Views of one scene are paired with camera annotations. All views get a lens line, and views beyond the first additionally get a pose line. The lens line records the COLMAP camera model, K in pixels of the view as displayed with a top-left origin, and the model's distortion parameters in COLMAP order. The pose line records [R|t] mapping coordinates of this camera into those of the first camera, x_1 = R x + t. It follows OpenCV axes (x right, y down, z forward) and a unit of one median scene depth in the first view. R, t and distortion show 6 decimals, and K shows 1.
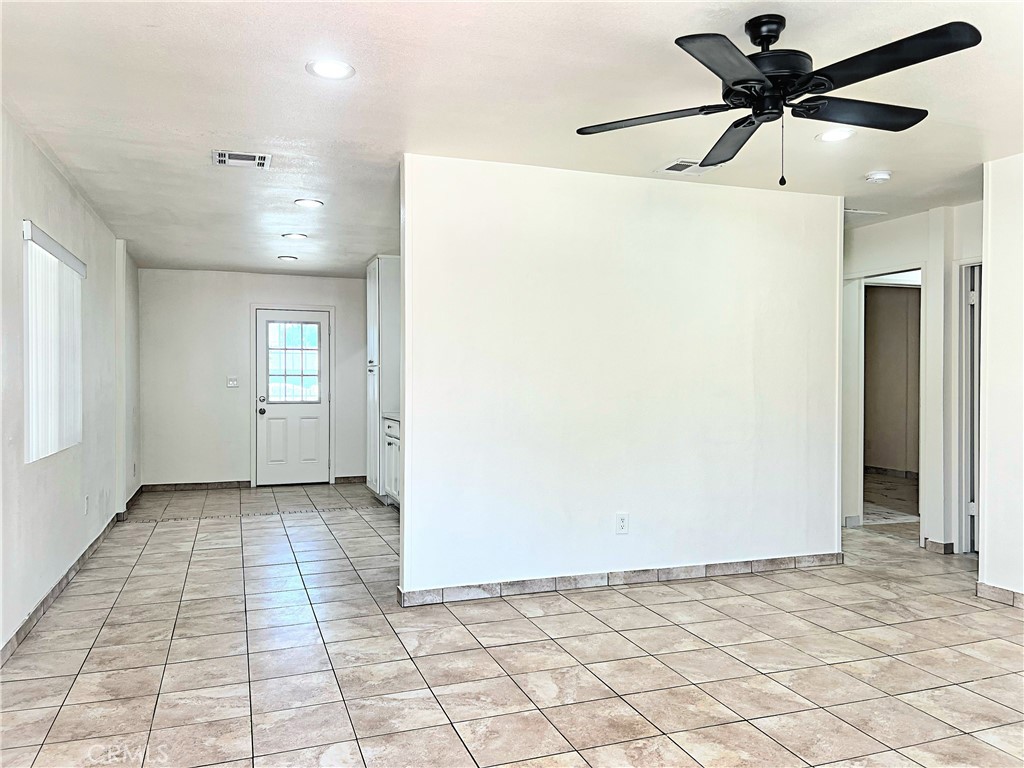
lens RADIAL K [[773.5, 0, 512.0], [0, 773.5, 384.0], [0, 0, 1]] dist [0.047517, -0.002676]
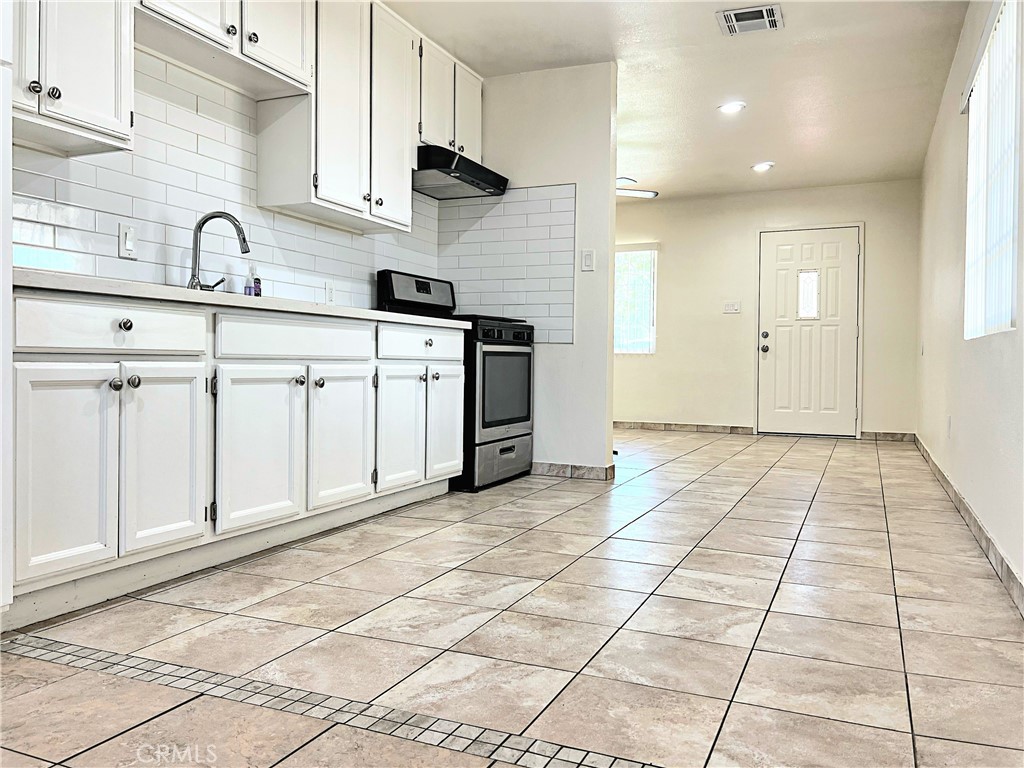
lens RADIAL K [[788.2, 0, 512.0], [0, 788.2, 384.0], [0, 0, 1]] dist [0.069633, -0.075990]
pose [[-0.719295, -0.027437, 0.694162, -0.381187], [-0.004989, 0.999398, 0.034333, 0.053159], [-0.694686, 0.021232, -0.718999, 0.893449]]
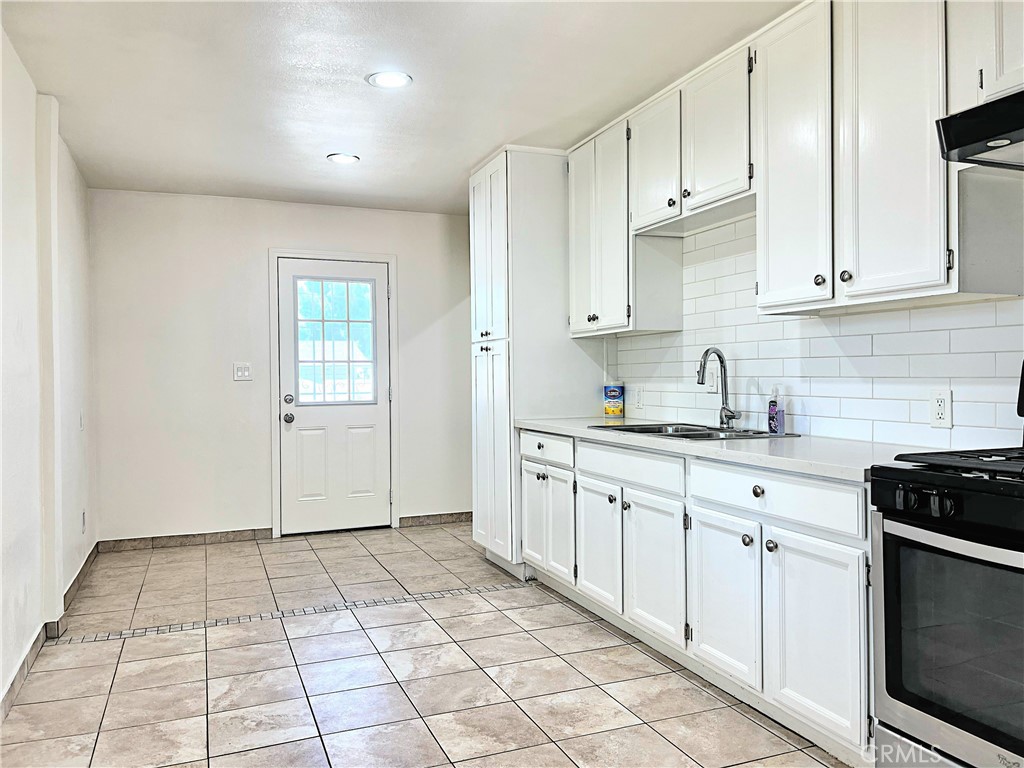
lens RADIAL K [[788.2, 0, 512.0], [0, 788.2, 384.0], [0, 0, 1]] dist [0.069633, -0.075990]
pose [[0.999585, -0.010951, 0.026636, -0.156054], [0.010812, 0.999927, 0.005364, 0.005663], [-0.026693, -0.005073, 0.999631, 0.347132]]
